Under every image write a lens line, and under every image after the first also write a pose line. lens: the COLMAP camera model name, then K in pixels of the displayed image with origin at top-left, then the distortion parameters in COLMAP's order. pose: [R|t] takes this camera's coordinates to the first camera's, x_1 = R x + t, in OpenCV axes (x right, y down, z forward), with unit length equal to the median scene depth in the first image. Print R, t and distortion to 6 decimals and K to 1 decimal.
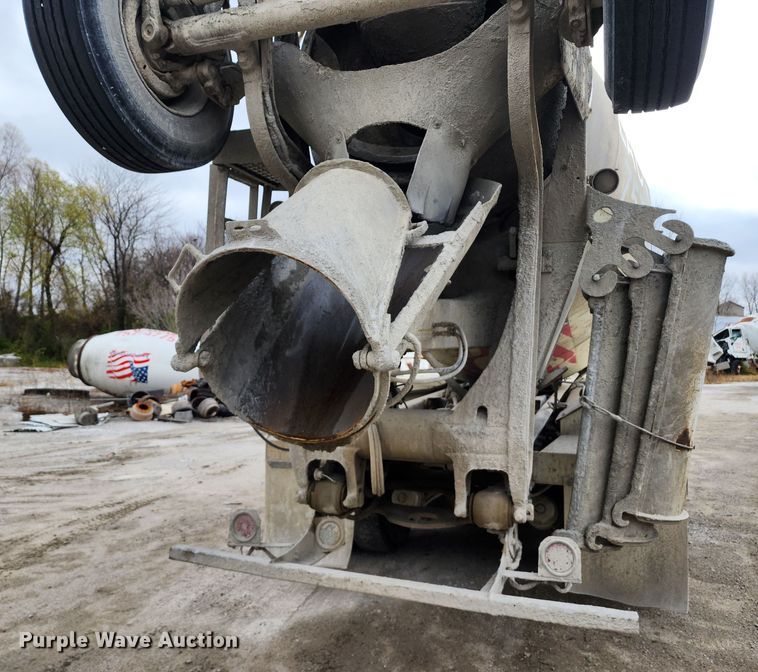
lens RADIAL K [[616.6, 0, 381.7], [0, 616.6, 339.3], [0, 0, 1]] dist [0.073340, -0.058533]
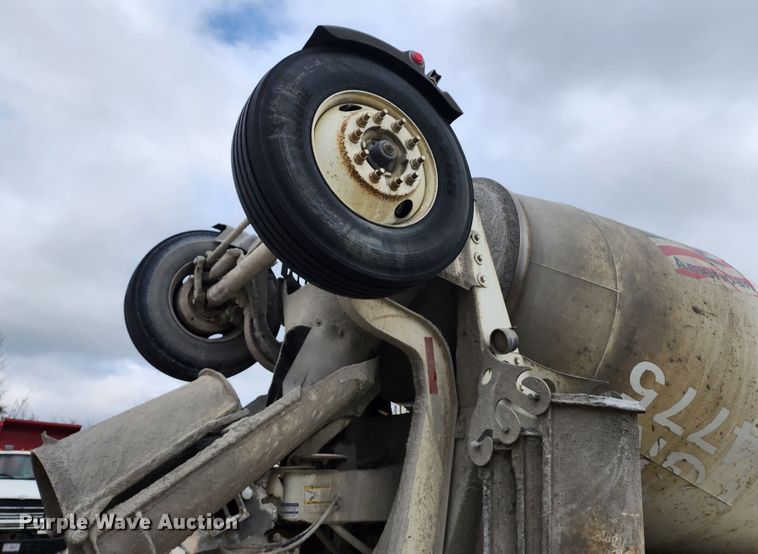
lens RADIAL K [[539.8, 0, 358.0], [0, 539.8, 251.7], [0, 0, 1]] dist [0.035373, -0.004028]
pose [[0.789250, -0.242114, -0.564327, 0.757255], [-0.008348, 0.914677, -0.404099, -0.031477], [0.614015, 0.323646, 0.719888, 0.195031]]
